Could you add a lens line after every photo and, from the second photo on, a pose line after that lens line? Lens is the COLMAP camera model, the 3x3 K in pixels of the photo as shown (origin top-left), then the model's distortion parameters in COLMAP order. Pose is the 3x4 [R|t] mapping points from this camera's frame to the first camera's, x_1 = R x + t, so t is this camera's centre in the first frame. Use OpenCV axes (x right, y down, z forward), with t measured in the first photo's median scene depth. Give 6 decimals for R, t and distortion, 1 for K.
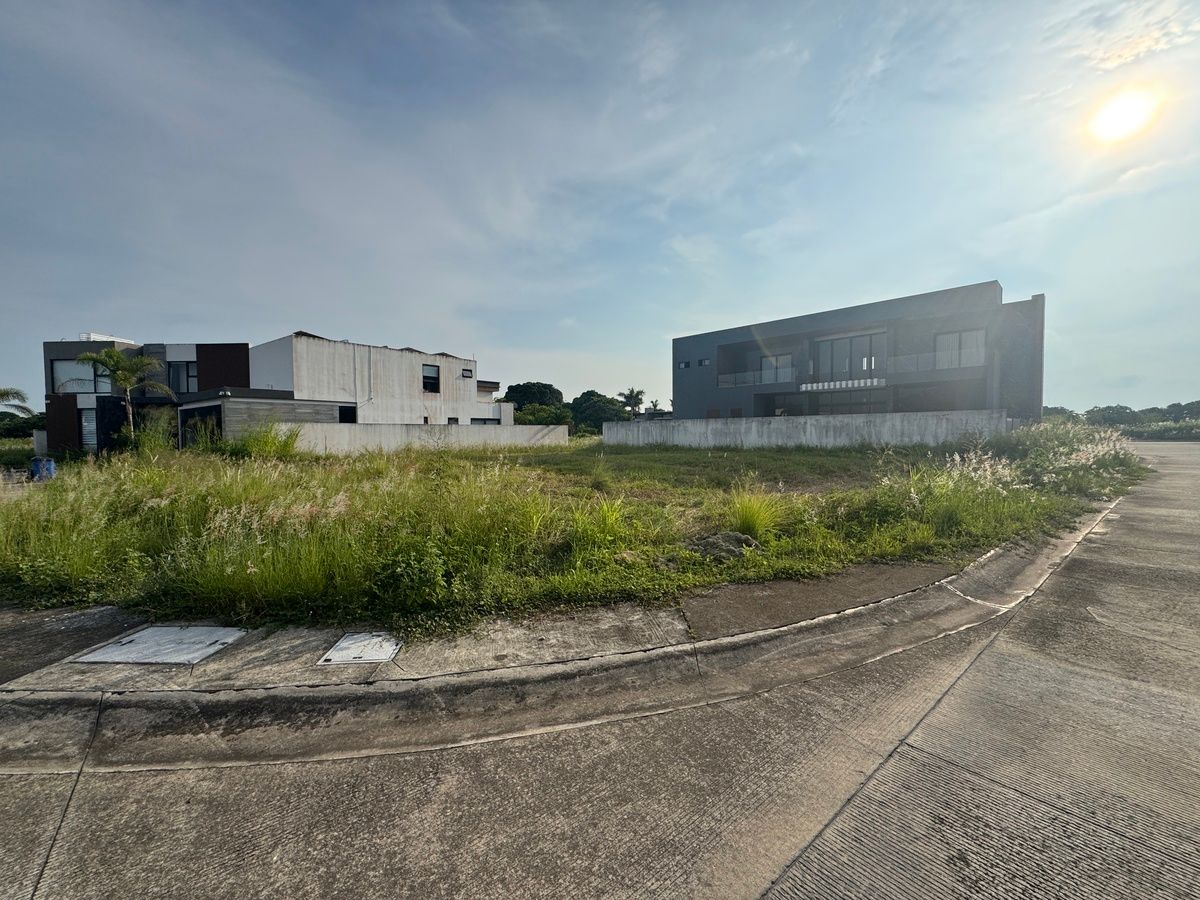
lens RADIAL K [[463.9, 0, 600.0], [0, 463.9, 450.0], [0, 0, 1]] dist [-0.002681, 0.000204]
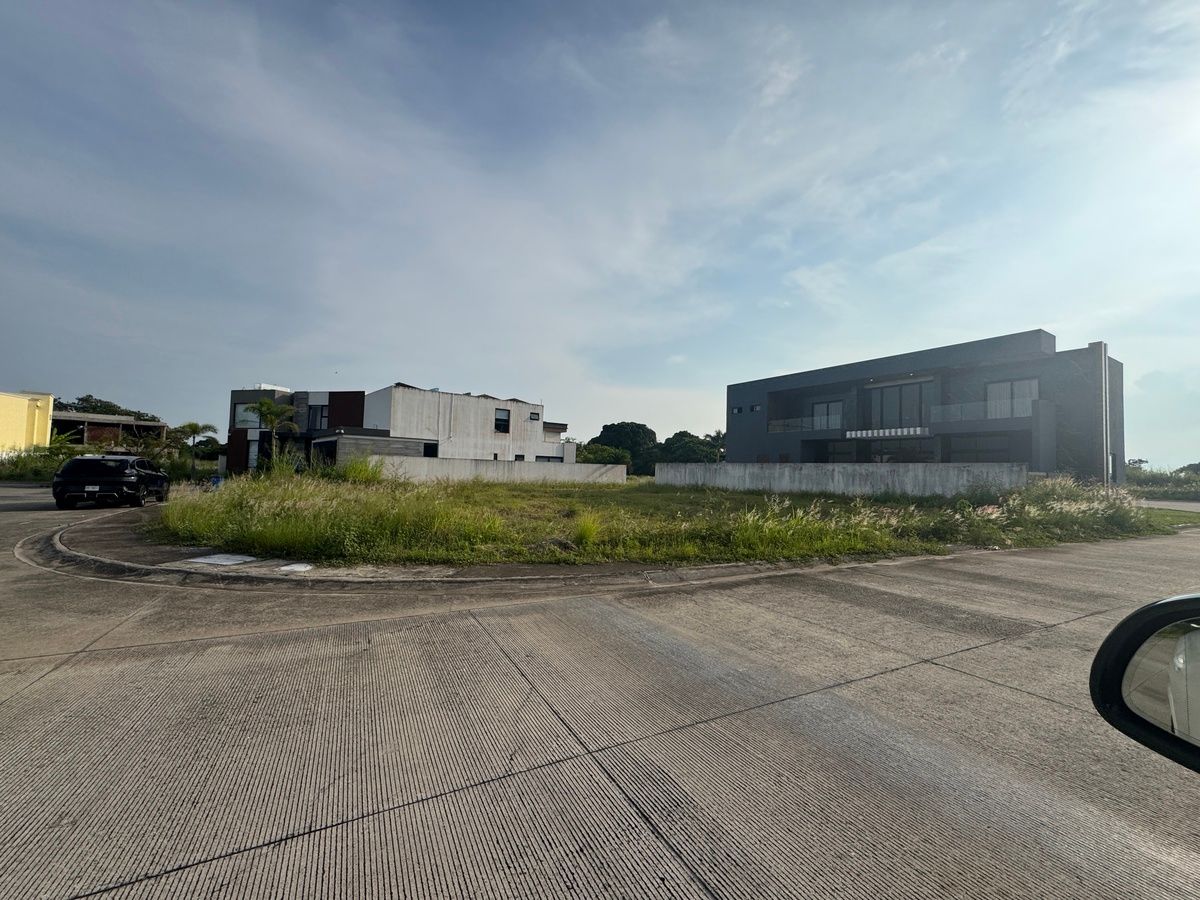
lens RADIAL K [[463.9, 0, 600.0], [0, 463.9, 450.0], [0, 0, 1]] dist [-0.002681, 0.000204]
pose [[0.978399, 0.025823, -0.205105, 0.123750], [-0.043098, 0.995846, -0.080212, 0.001183], [0.202182, 0.087319, 0.975448, -0.080744]]
